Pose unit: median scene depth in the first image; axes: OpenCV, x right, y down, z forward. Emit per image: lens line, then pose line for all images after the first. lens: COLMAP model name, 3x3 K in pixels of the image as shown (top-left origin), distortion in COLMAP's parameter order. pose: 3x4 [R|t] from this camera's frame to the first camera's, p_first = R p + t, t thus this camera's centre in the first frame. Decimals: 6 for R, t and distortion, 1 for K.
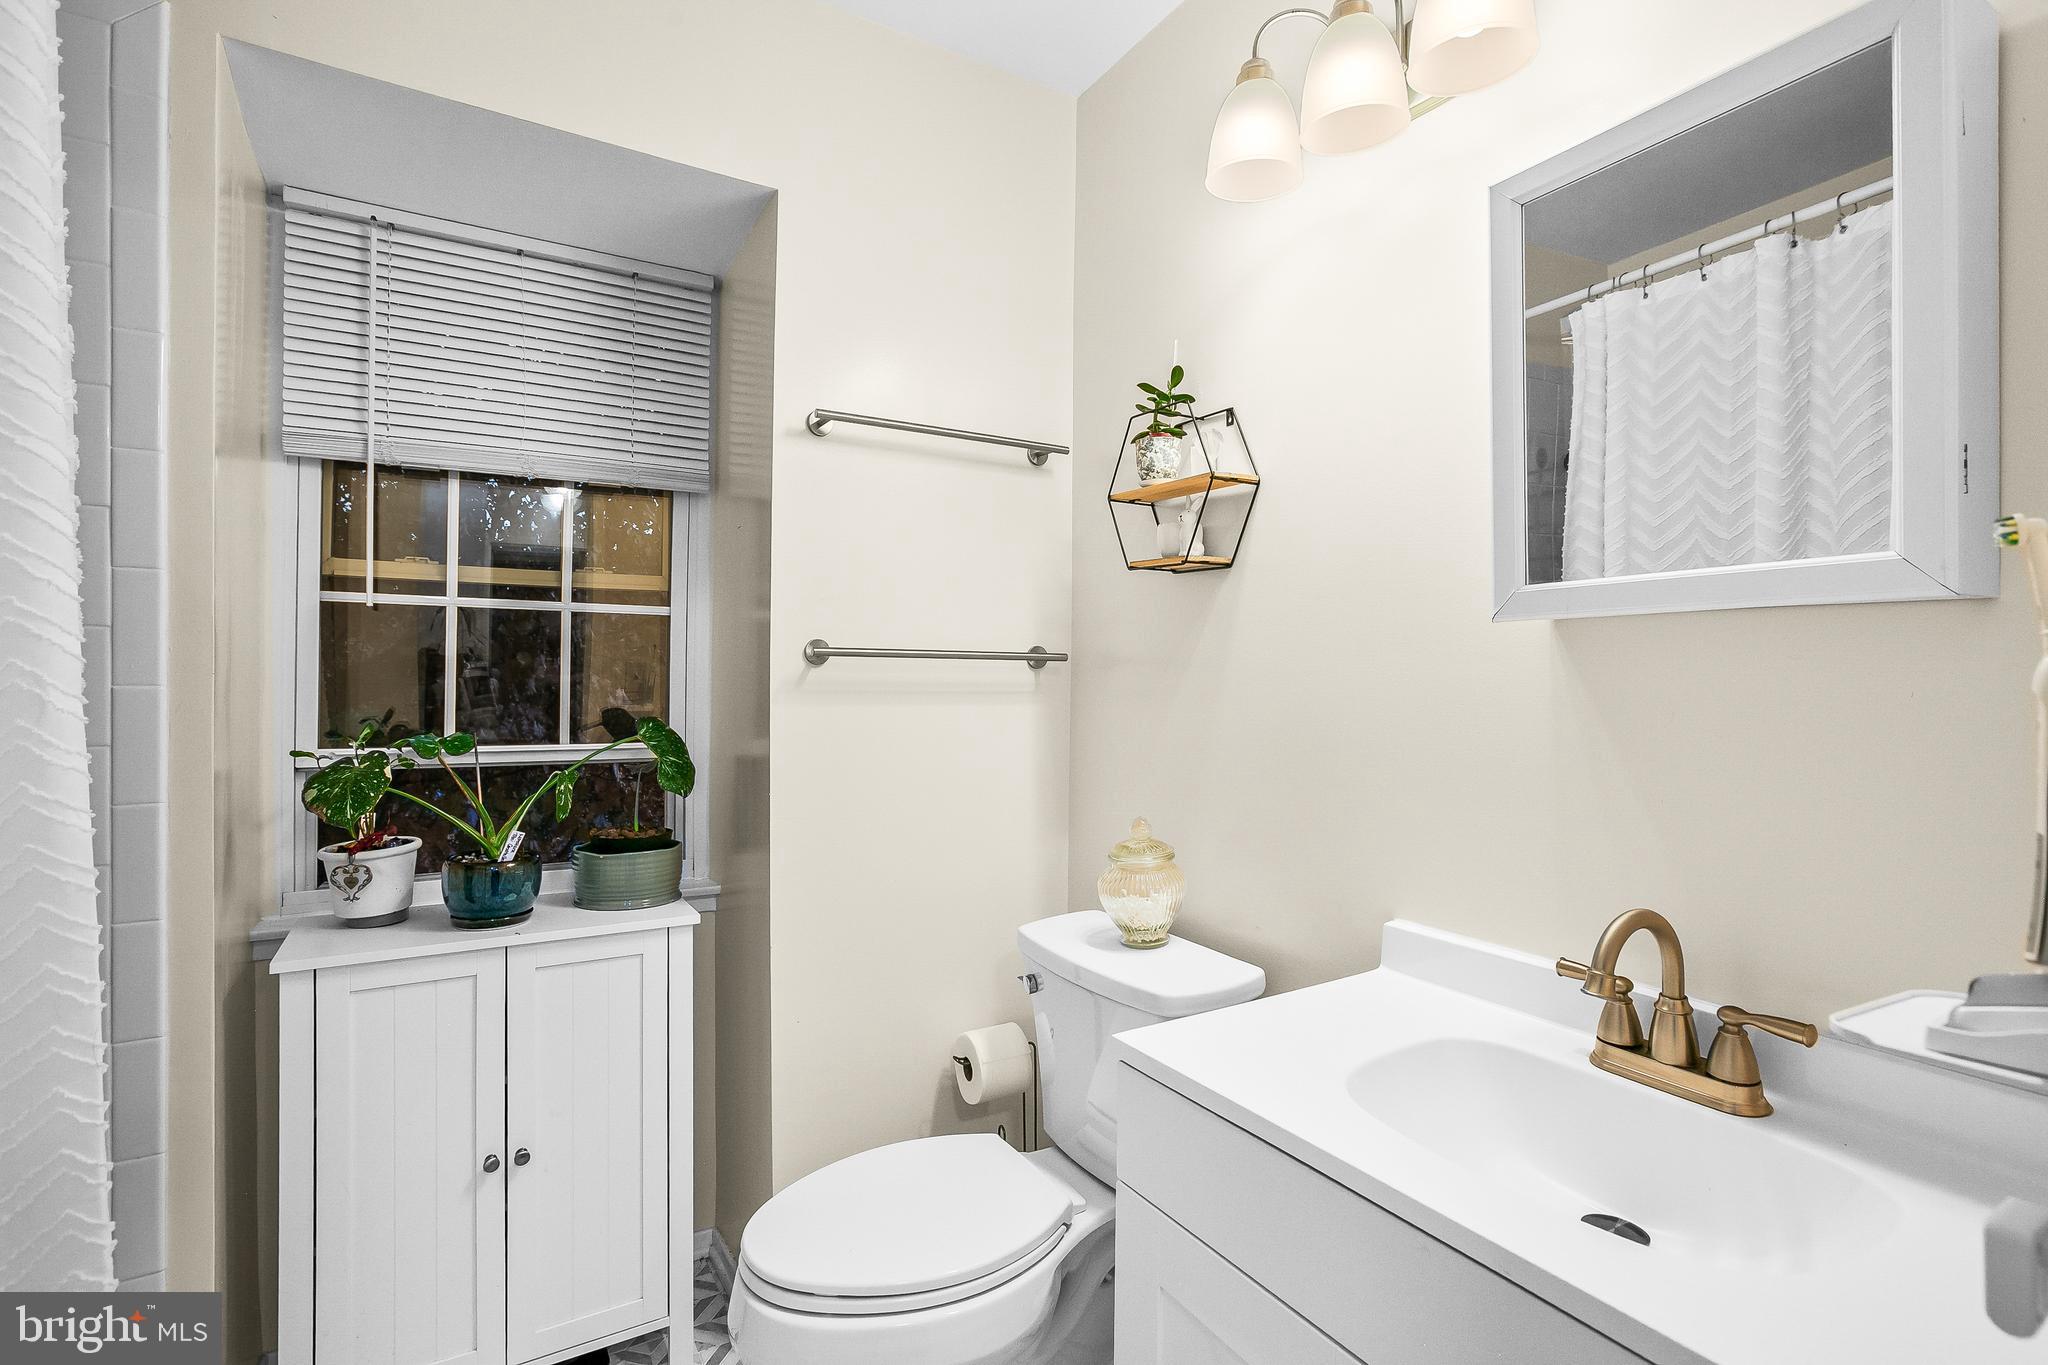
lens RADIAL K [[949.2, 0, 1024.5], [0, 949.2, 663.7], [0, 0, 1]] dist [-0.043066, 0.022751]
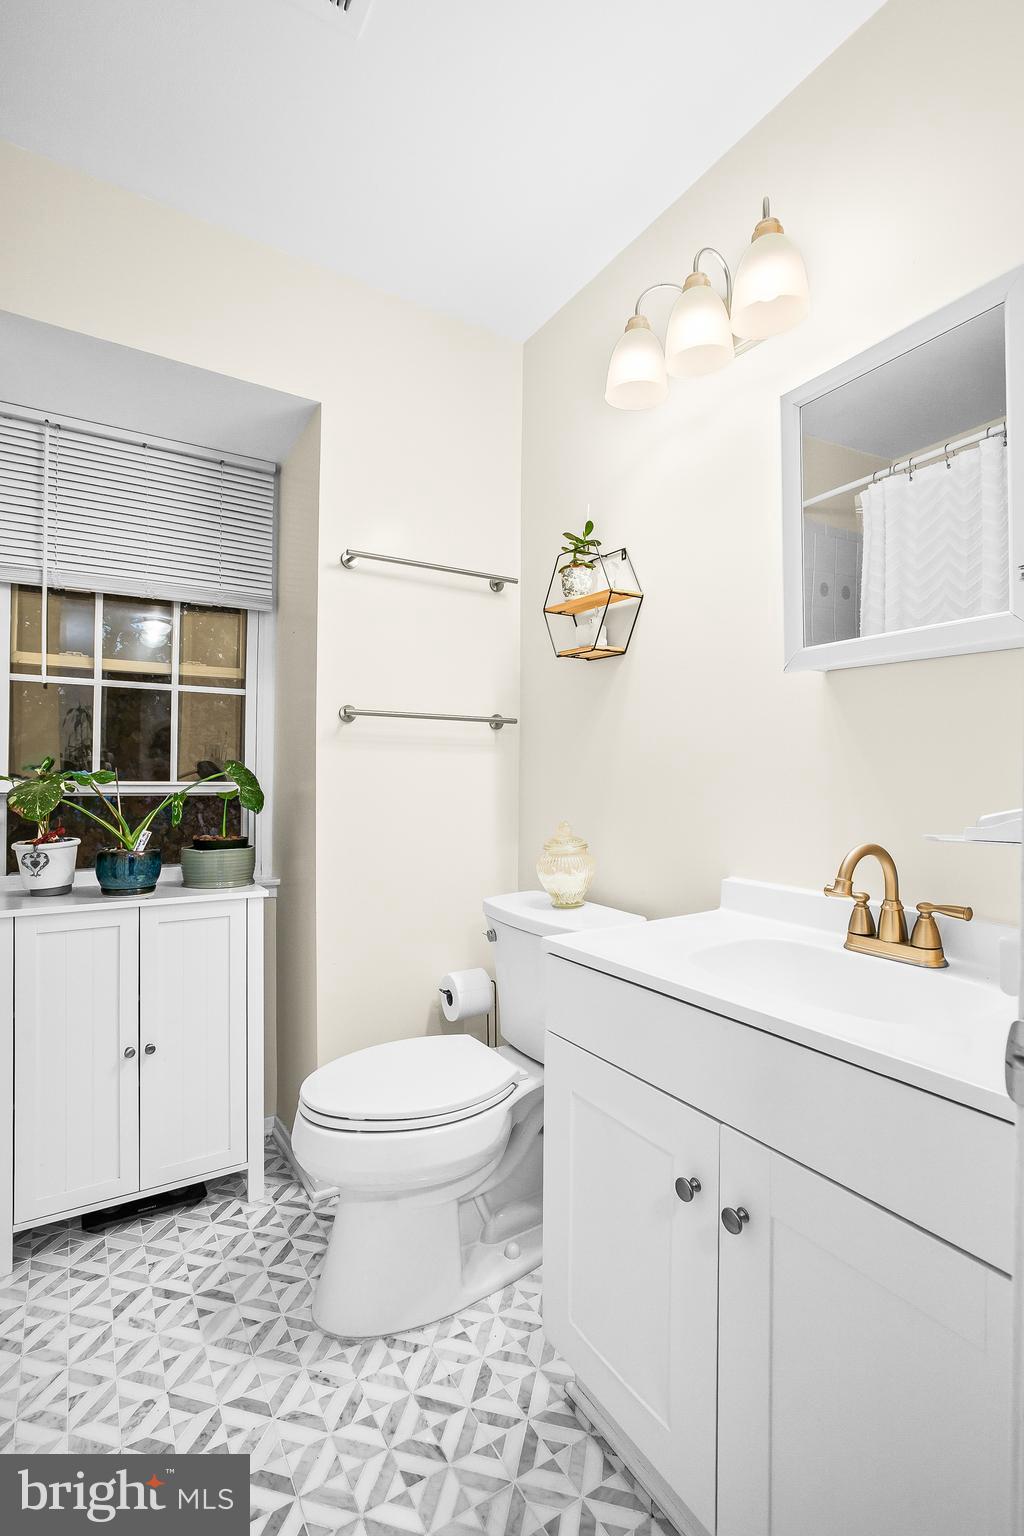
lens RADIAL K [[711.9, 0, 500.5], [0, 711.9, 771.6], [0, 0, 1]] dist [-0.043066, 0.022751]
pose [[0.999938, -0.002212, 0.010888, 0.008298], [0.002246, 0.999993, -0.003123, 0.083621], [-0.010881, 0.003147, 0.999936, -0.116321]]
